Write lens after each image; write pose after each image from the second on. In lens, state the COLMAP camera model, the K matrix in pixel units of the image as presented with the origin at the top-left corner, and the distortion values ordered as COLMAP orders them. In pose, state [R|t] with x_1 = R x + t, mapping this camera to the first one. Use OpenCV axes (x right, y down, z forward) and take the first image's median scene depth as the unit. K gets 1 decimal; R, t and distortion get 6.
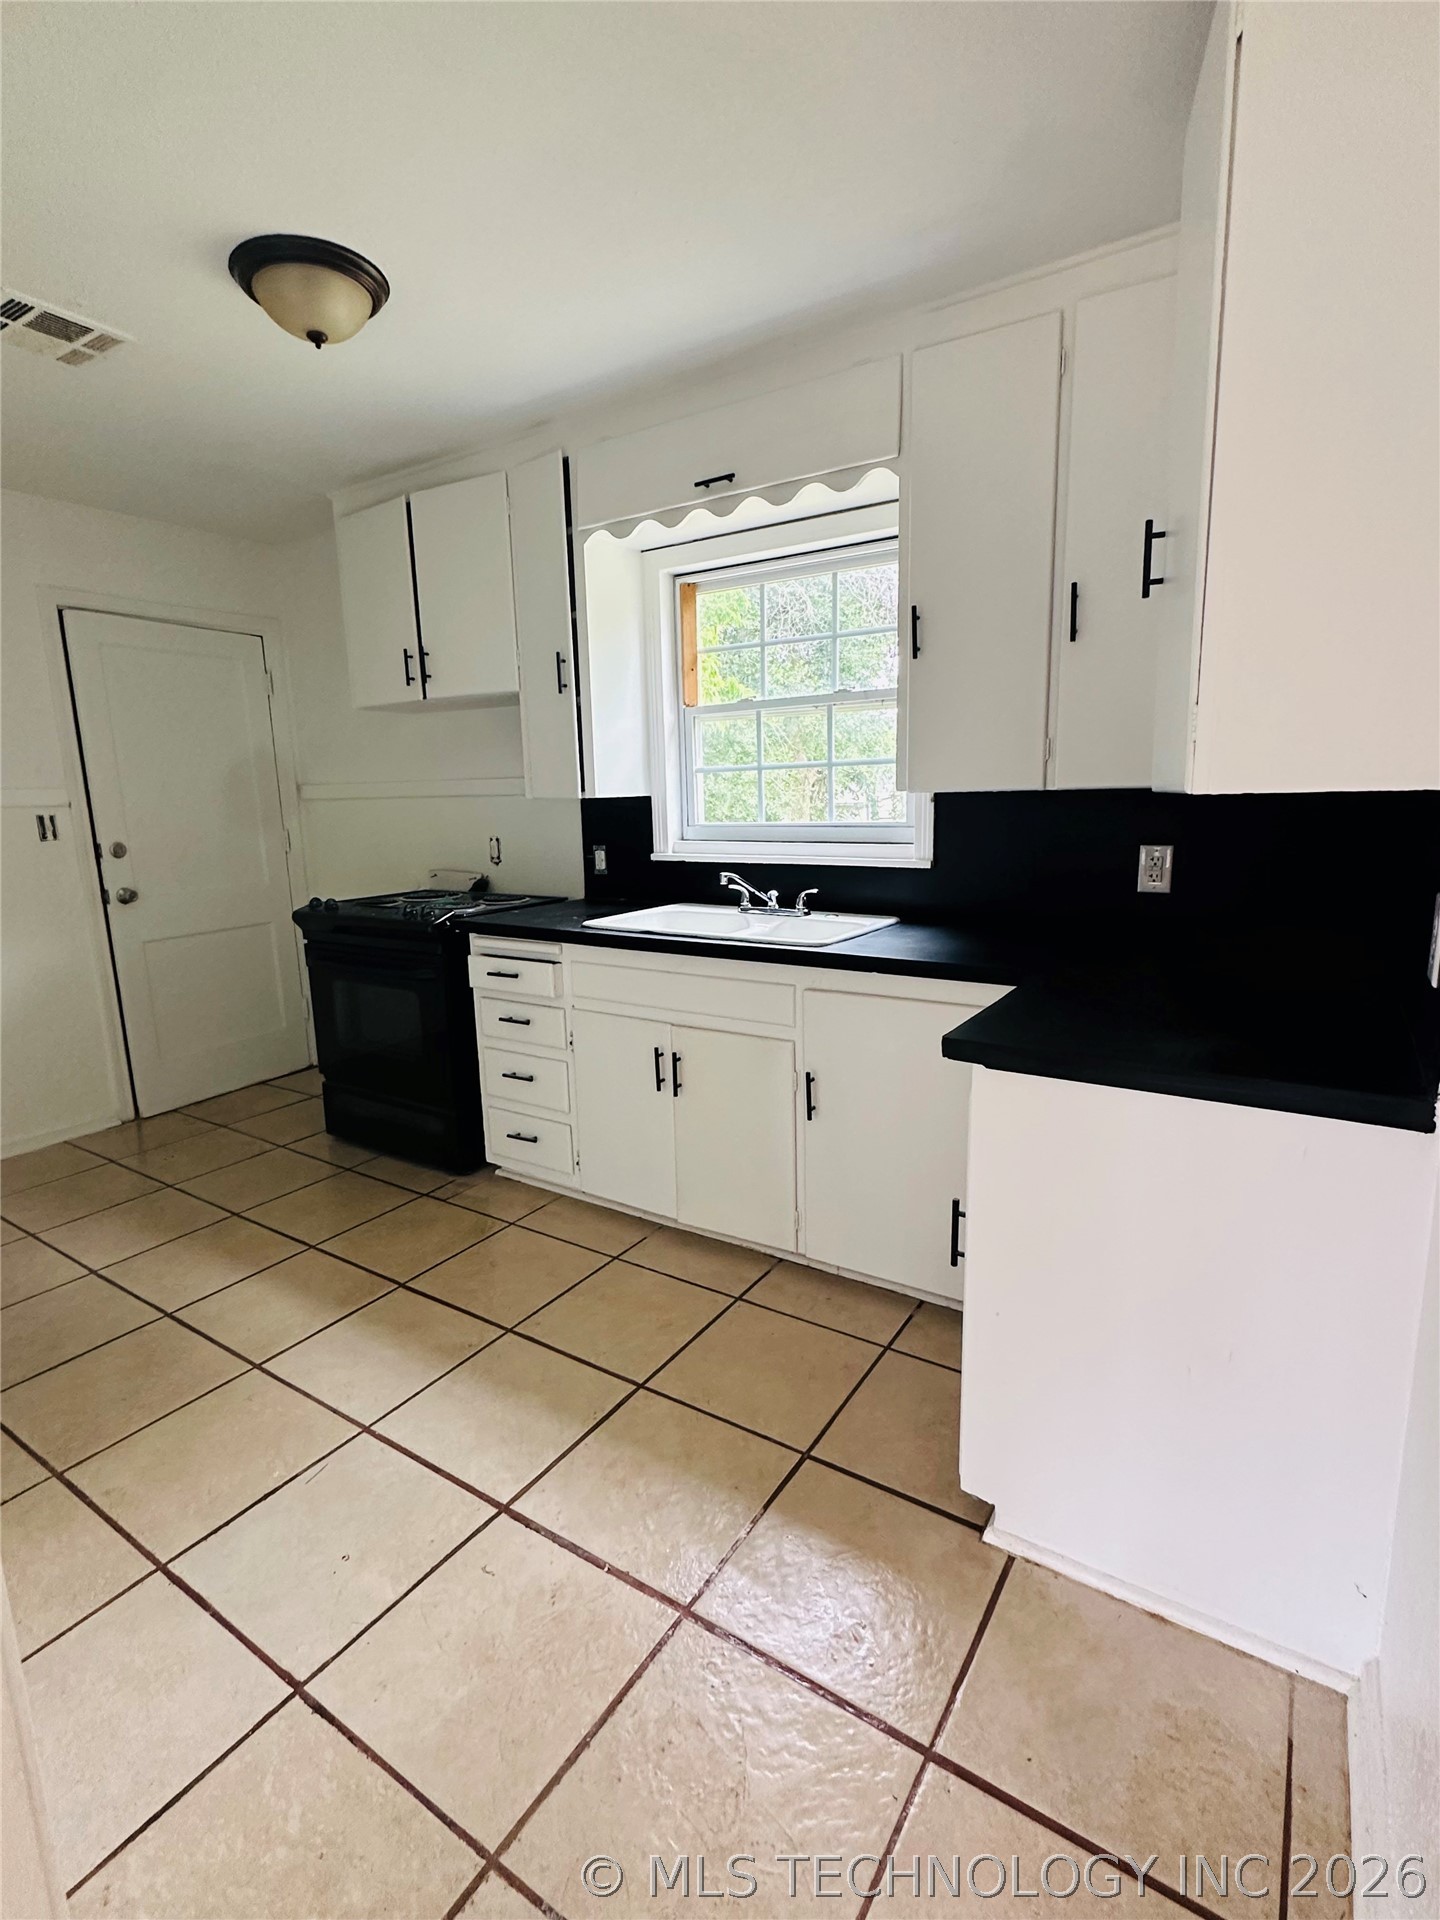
lens RADIAL K [[914.3, 0, 720.0], [0, 914.3, 960.0], [0, 0, 1]] dist [-0.002795, 0.000354]
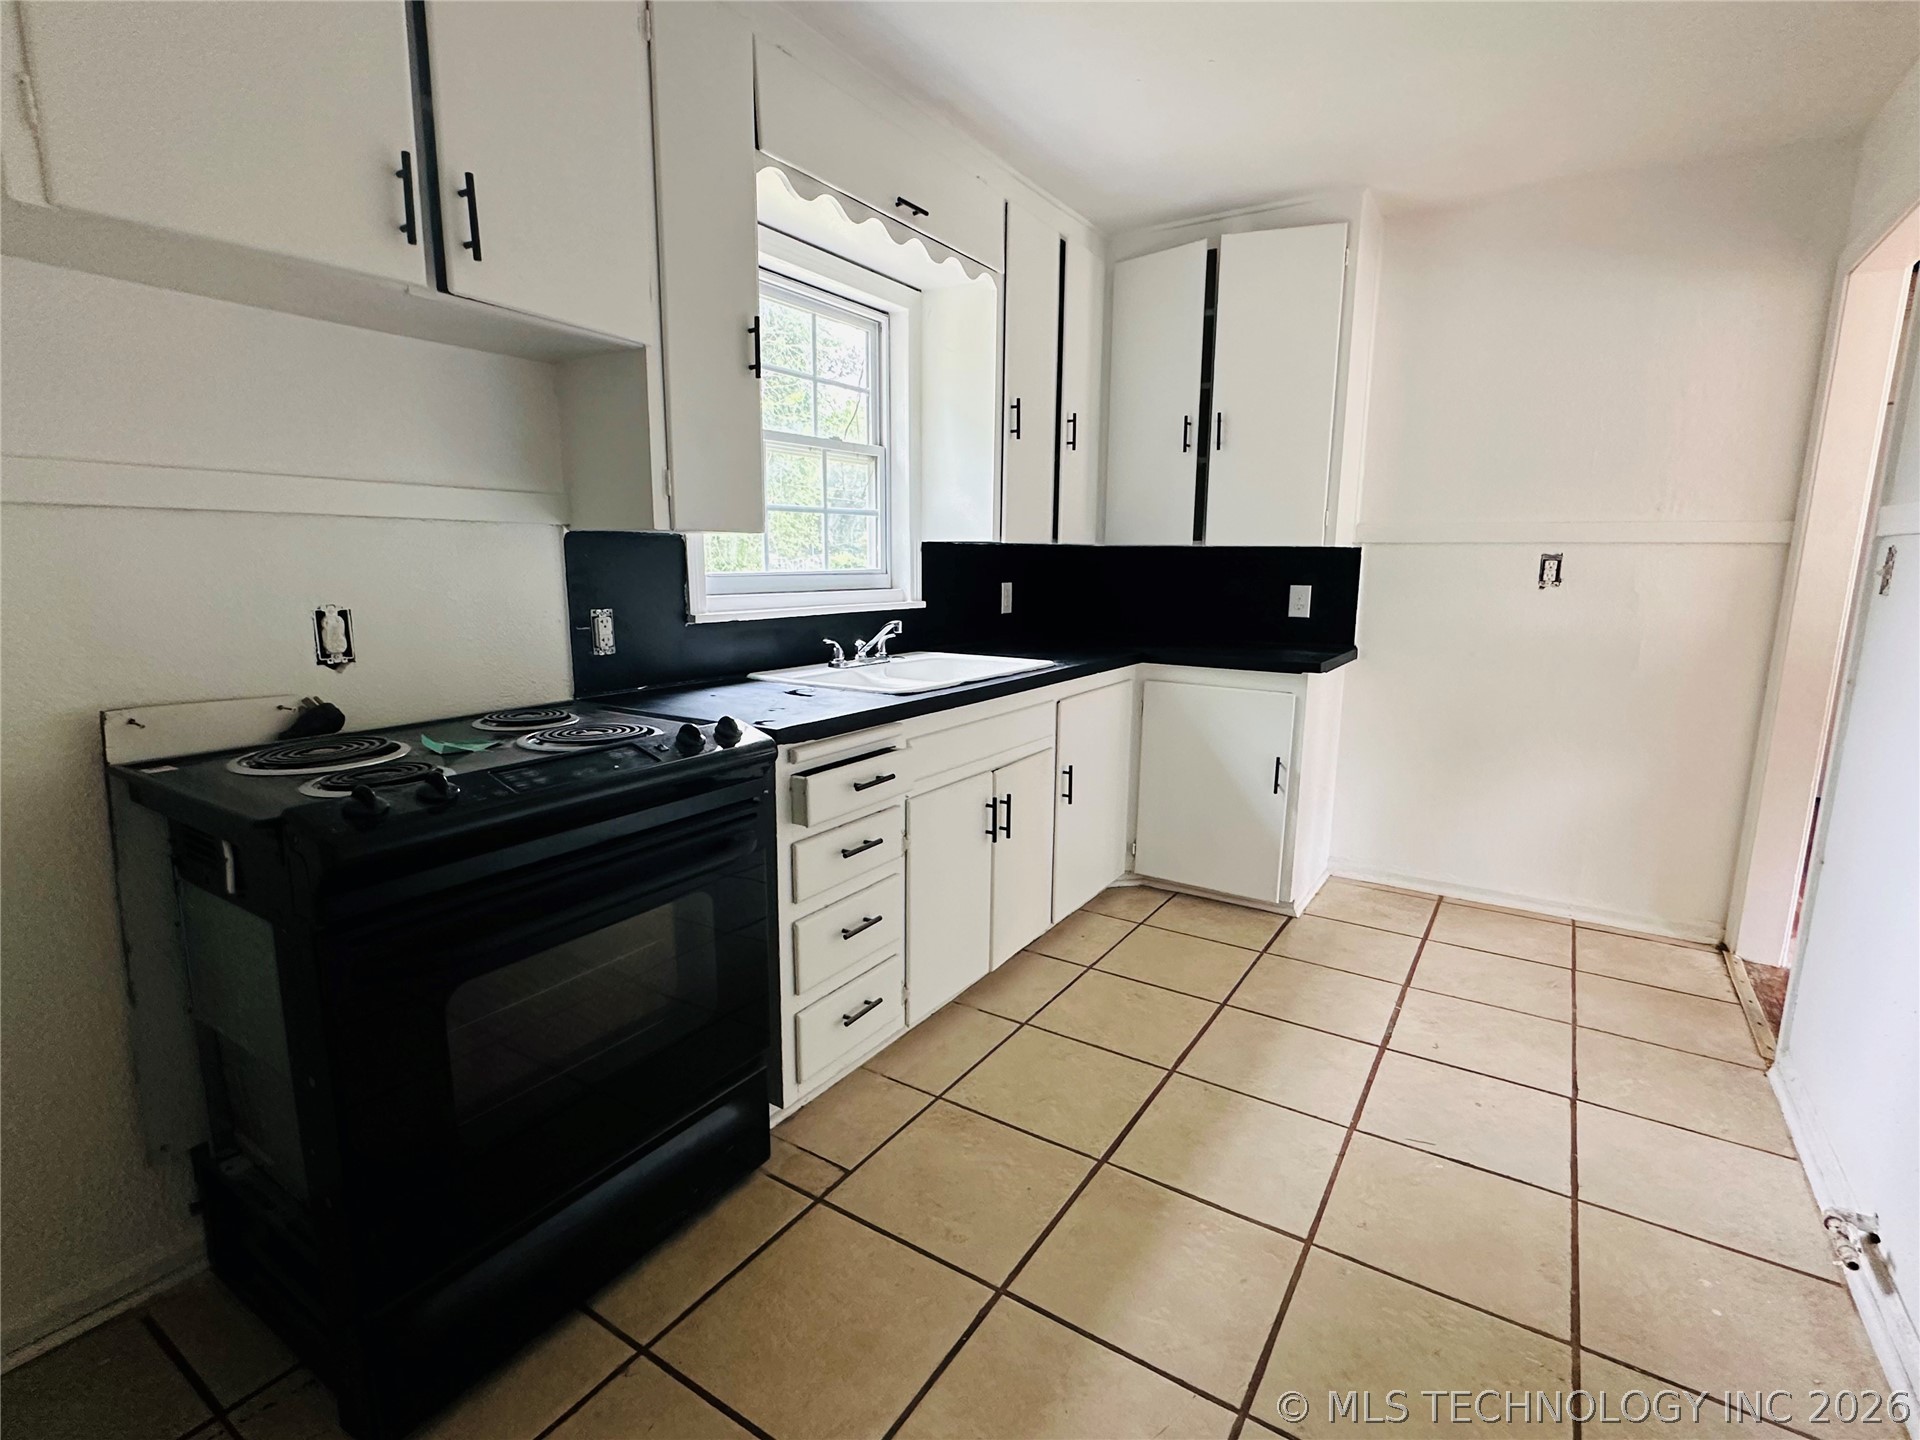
lens RADIAL K [[913.8, 0, 962.1], [0, 913.8, 722.6], [0, 0, 1]] dist [-0.002576, 0.000172]
pose [[-0.001884, -0.157860, 0.987460, -0.991976], [0.176346, 0.971934, 0.155715, -0.135009], [-0.984326, 0.174428, 0.026007, 0.978953]]
